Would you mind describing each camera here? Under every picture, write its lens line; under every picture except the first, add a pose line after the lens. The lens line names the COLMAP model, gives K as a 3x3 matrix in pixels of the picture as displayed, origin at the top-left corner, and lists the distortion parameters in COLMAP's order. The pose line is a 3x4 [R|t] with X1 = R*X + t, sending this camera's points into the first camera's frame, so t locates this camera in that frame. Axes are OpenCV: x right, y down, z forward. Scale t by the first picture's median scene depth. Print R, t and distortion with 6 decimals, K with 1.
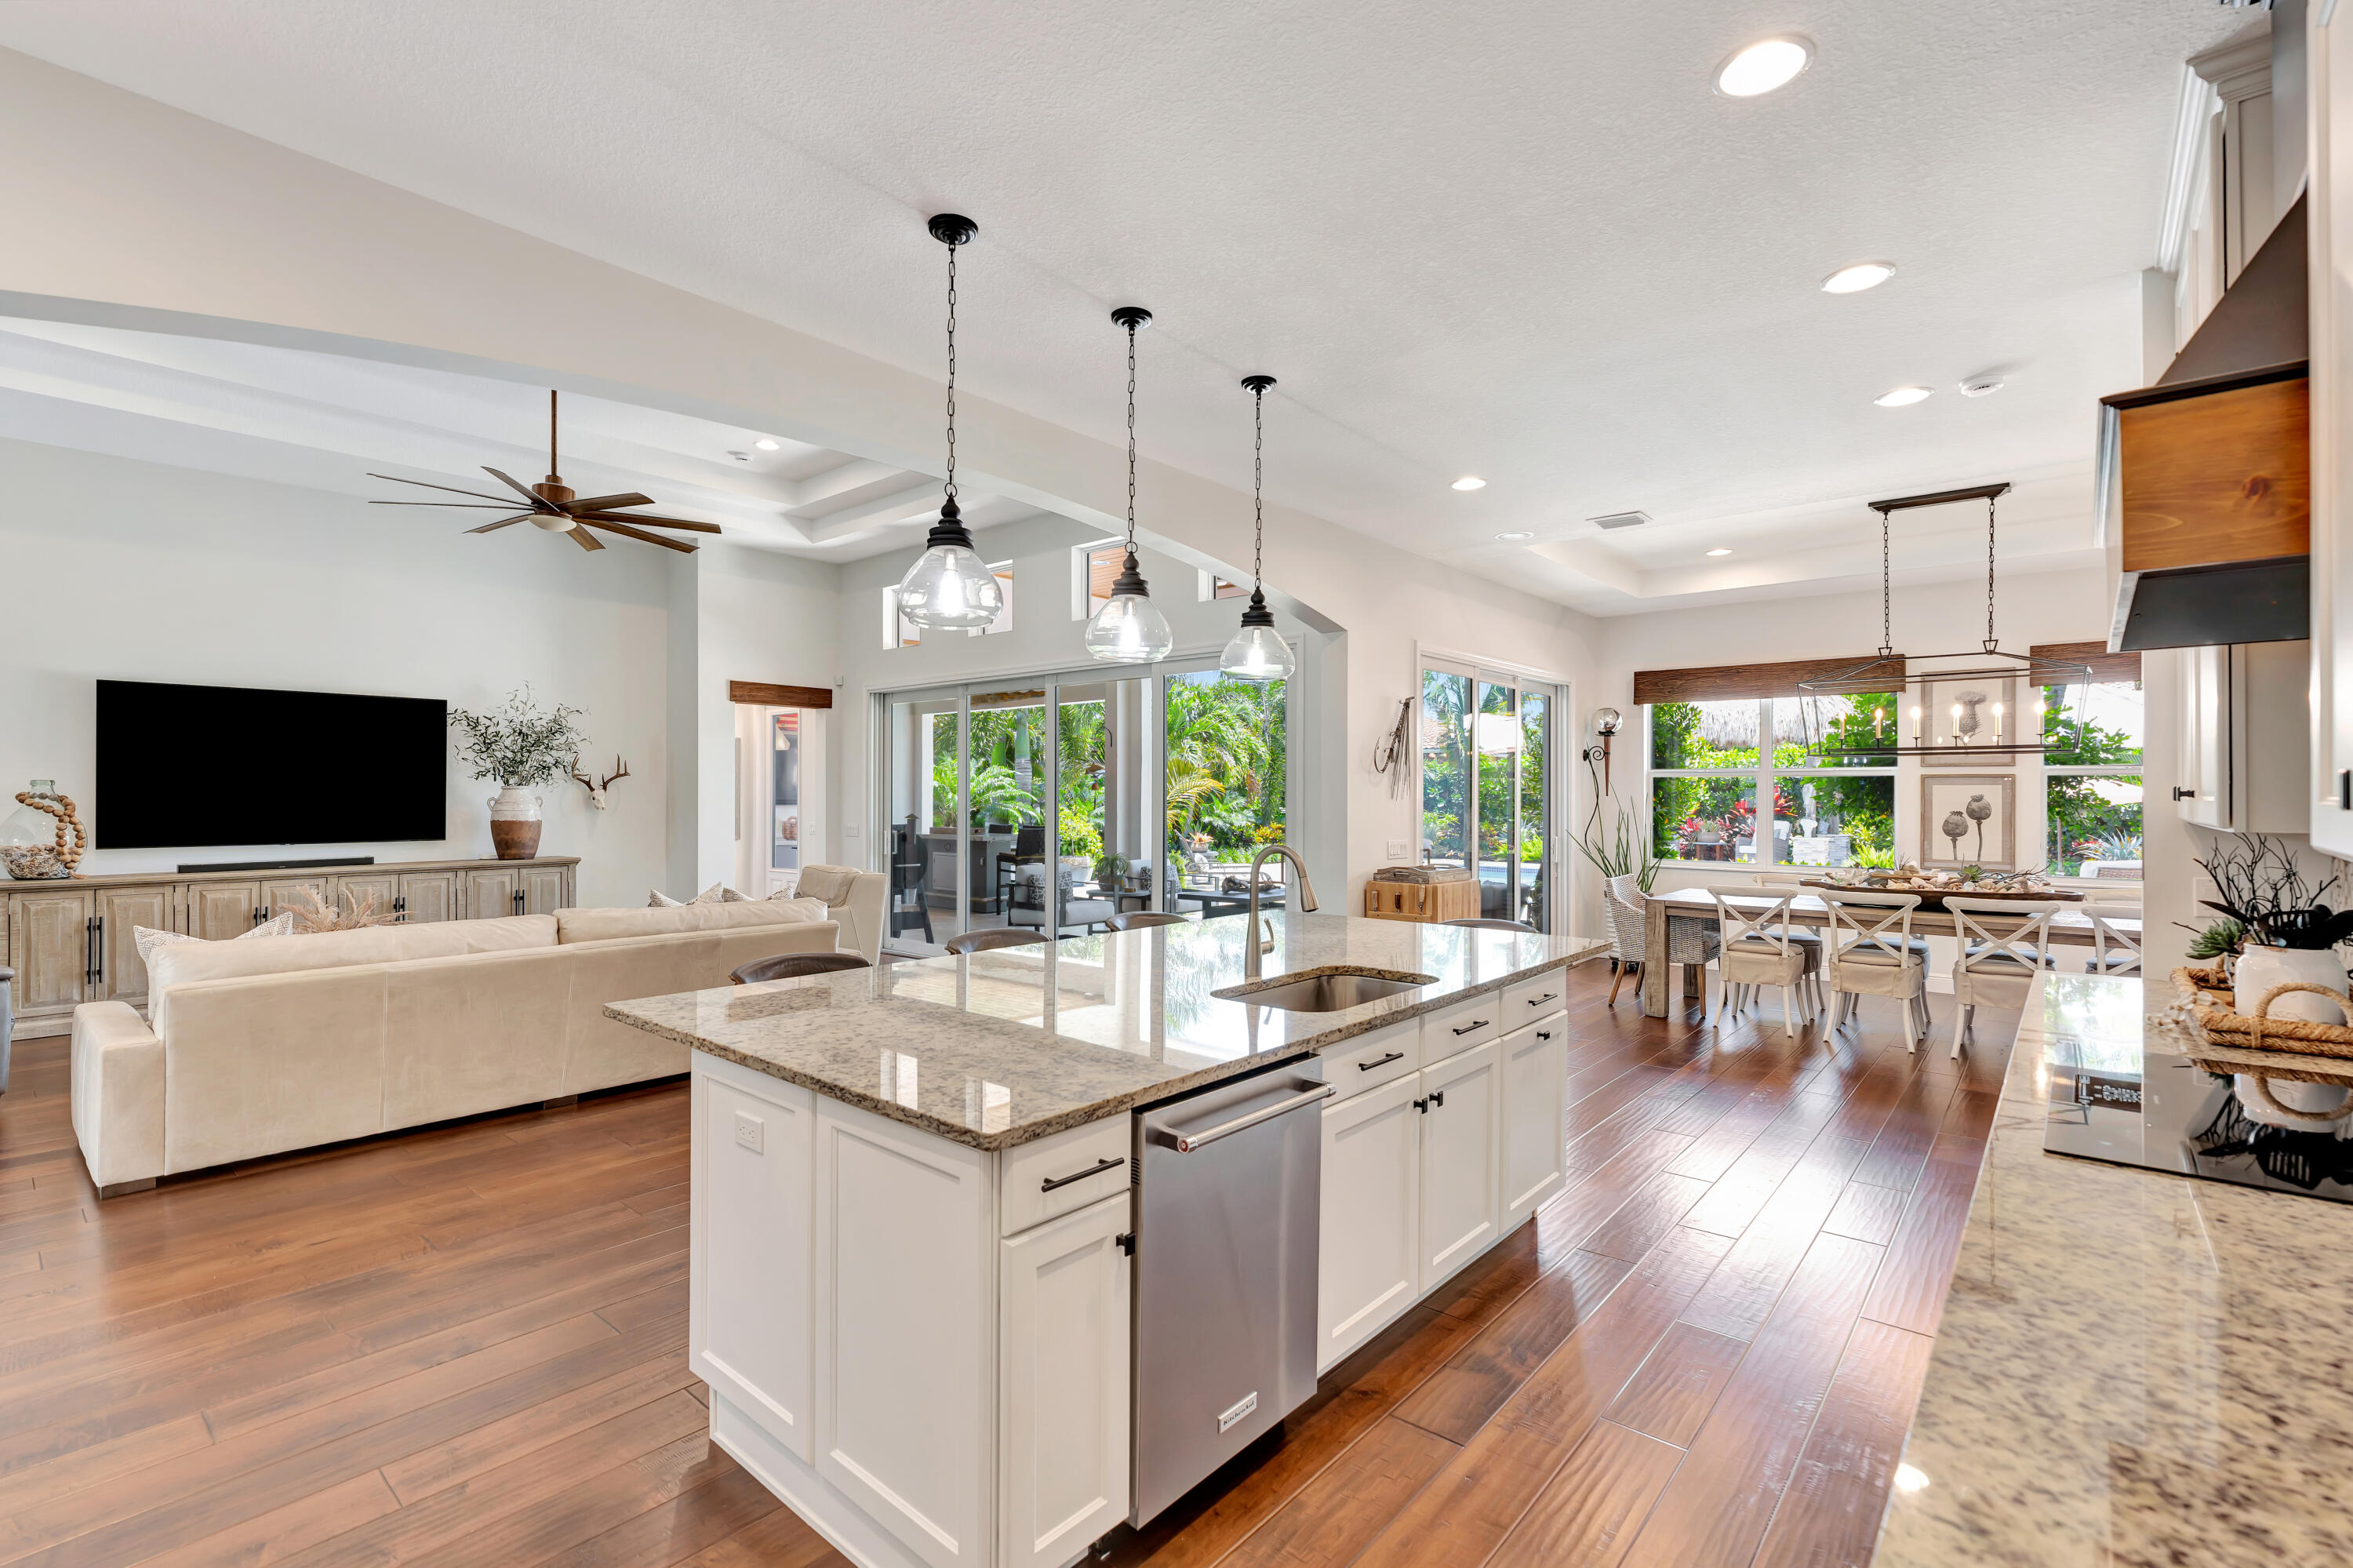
lens RADIAL K [[1065.3, 0, 1185.7], [0, 1065.3, 787.0], [0, 0, 1]] dist [-0.010622, 0.003884]
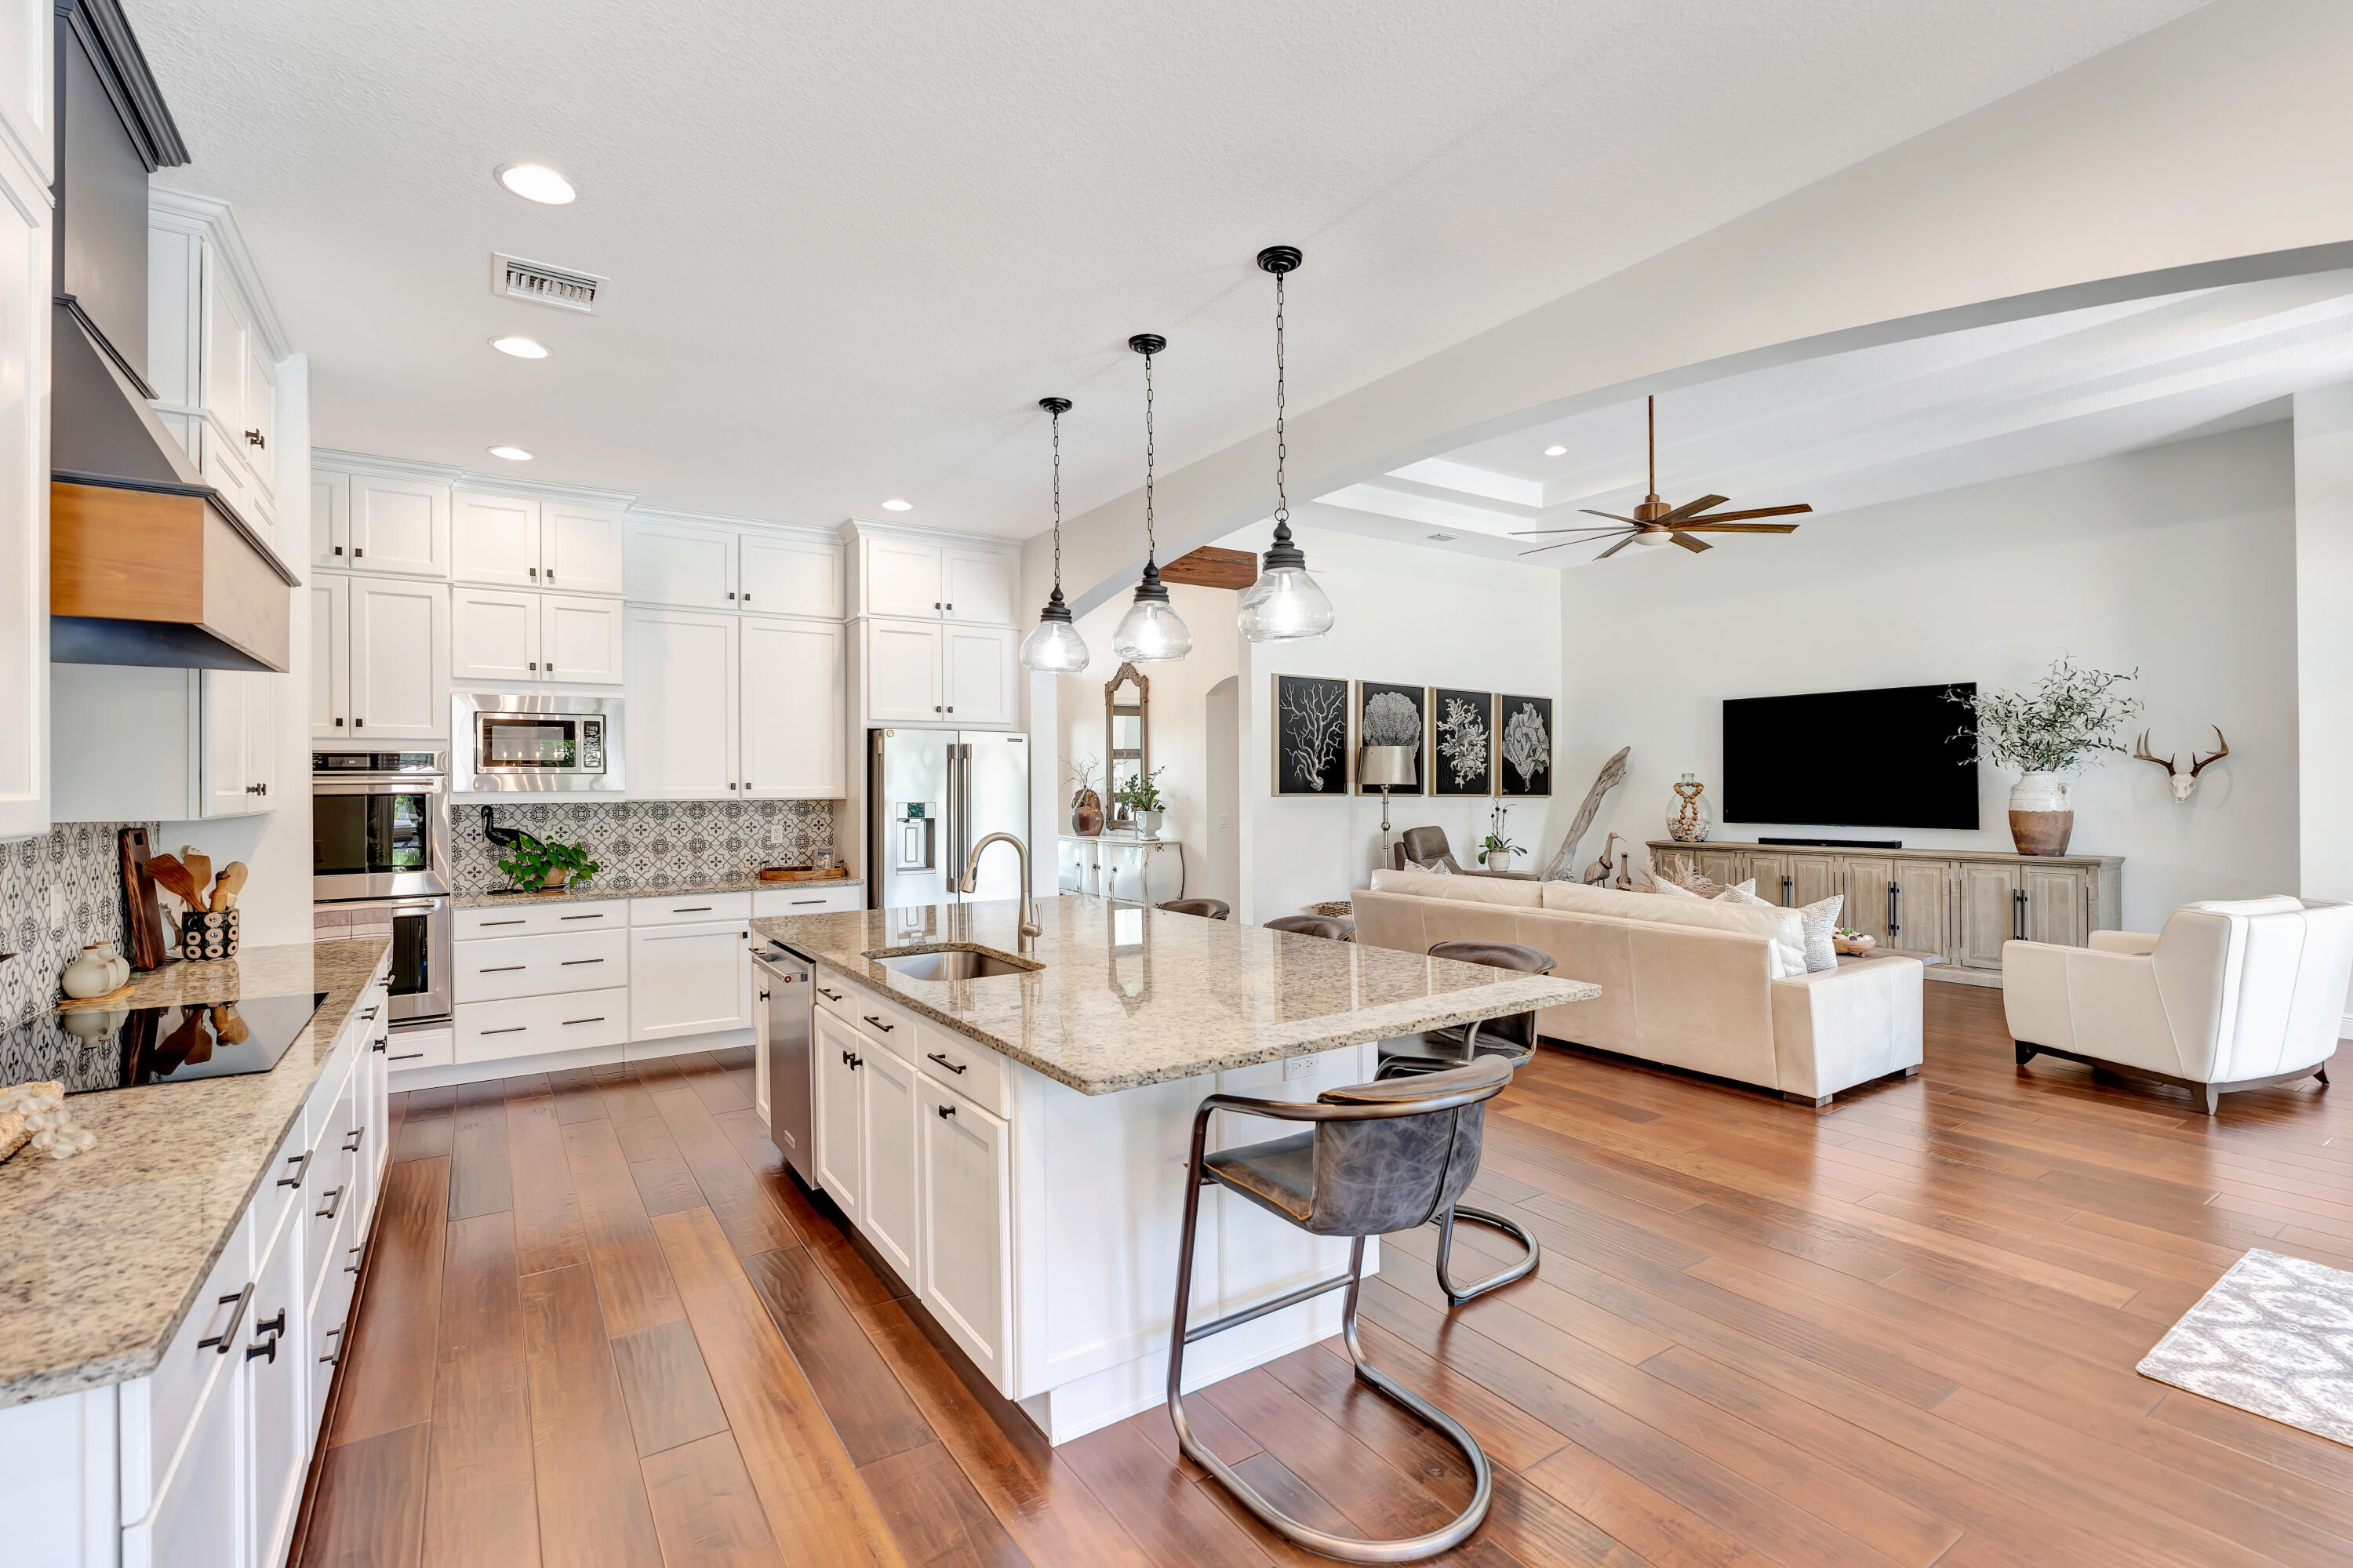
lens RADIAL K [[1065.3, 0, 1170.2], [0, 1065.3, 789.7], [0, 0, 1]] dist [-0.010622, 0.003884]
pose [[-0.285310, 0.002777, -0.958431, 0.429824], [0.011999, 0.999928, -0.000674, 0.005988], [0.958360, -0.011693, -0.285323, 0.583192]]
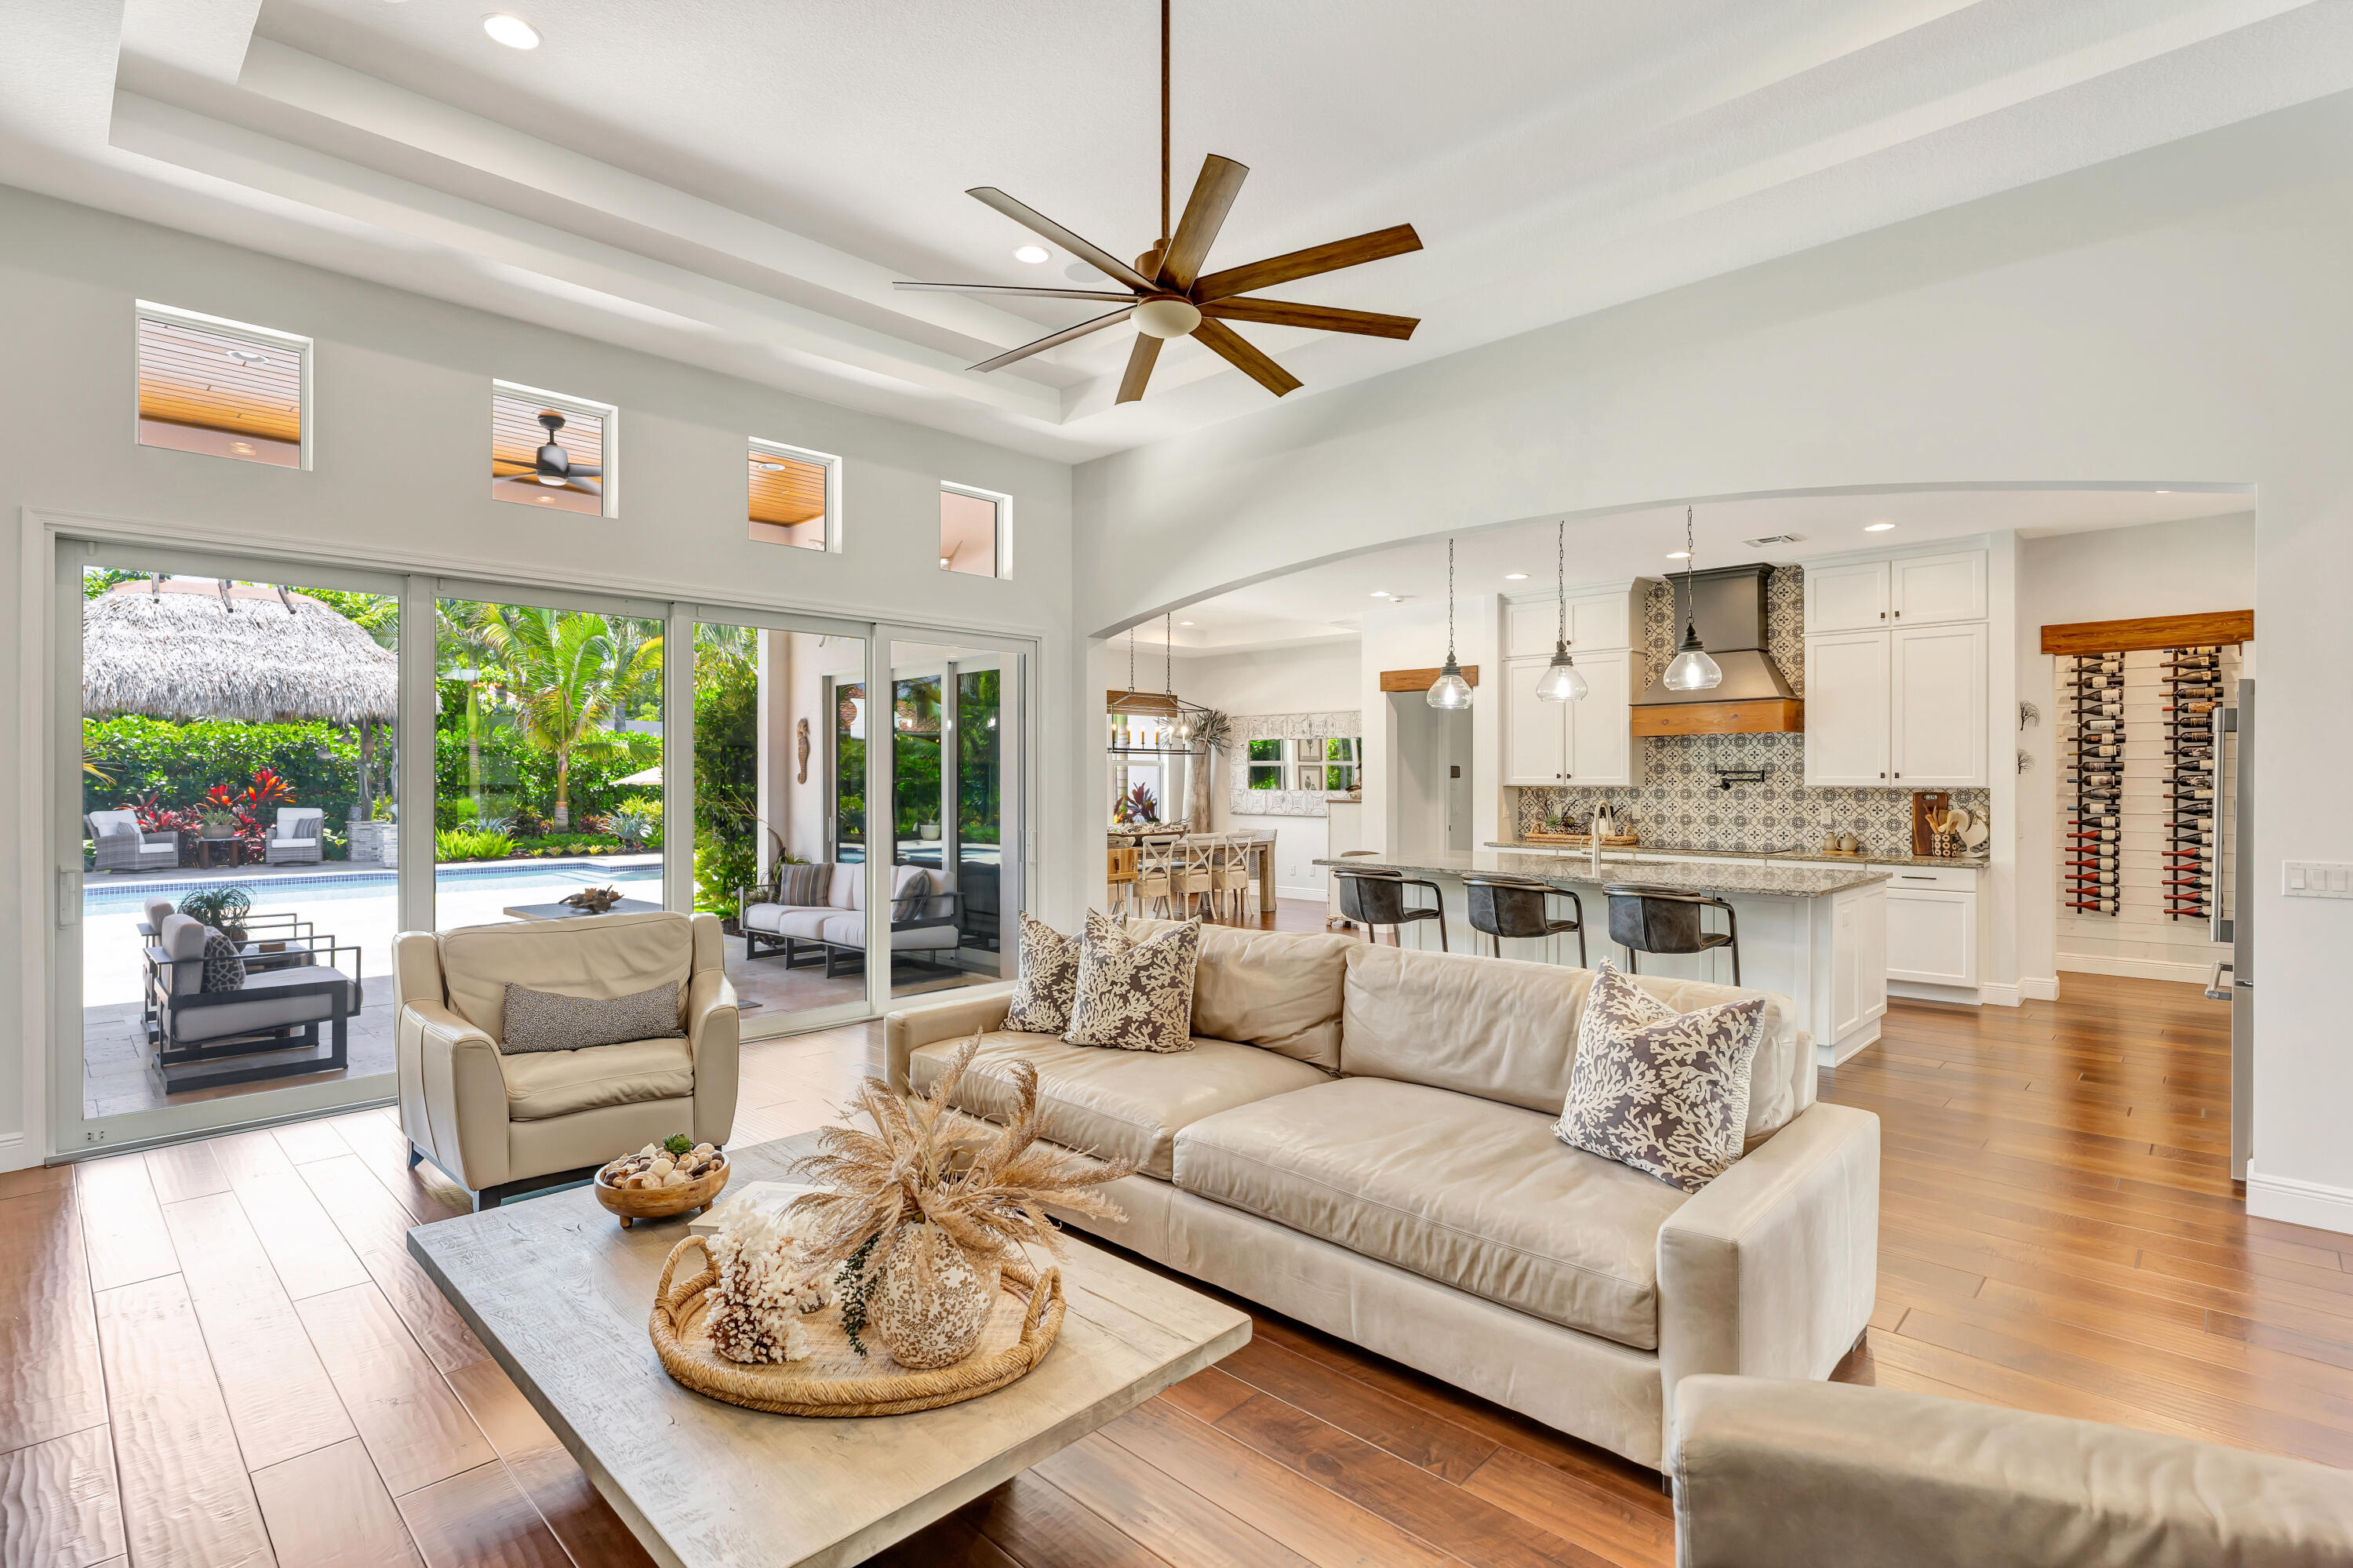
lens RADIAL K [[1139.2, 0, 1154.6], [0, 1139.2, 772.5], [0, 0, 1]] dist [-0.003180, -0.000729]
pose [[0.063487, 0.002816, 0.997979, -0.833960], [-0.005278, 0.999983, -0.002486, 0.003112], [-0.997969, -0.005109, 0.063501, 0.656343]]
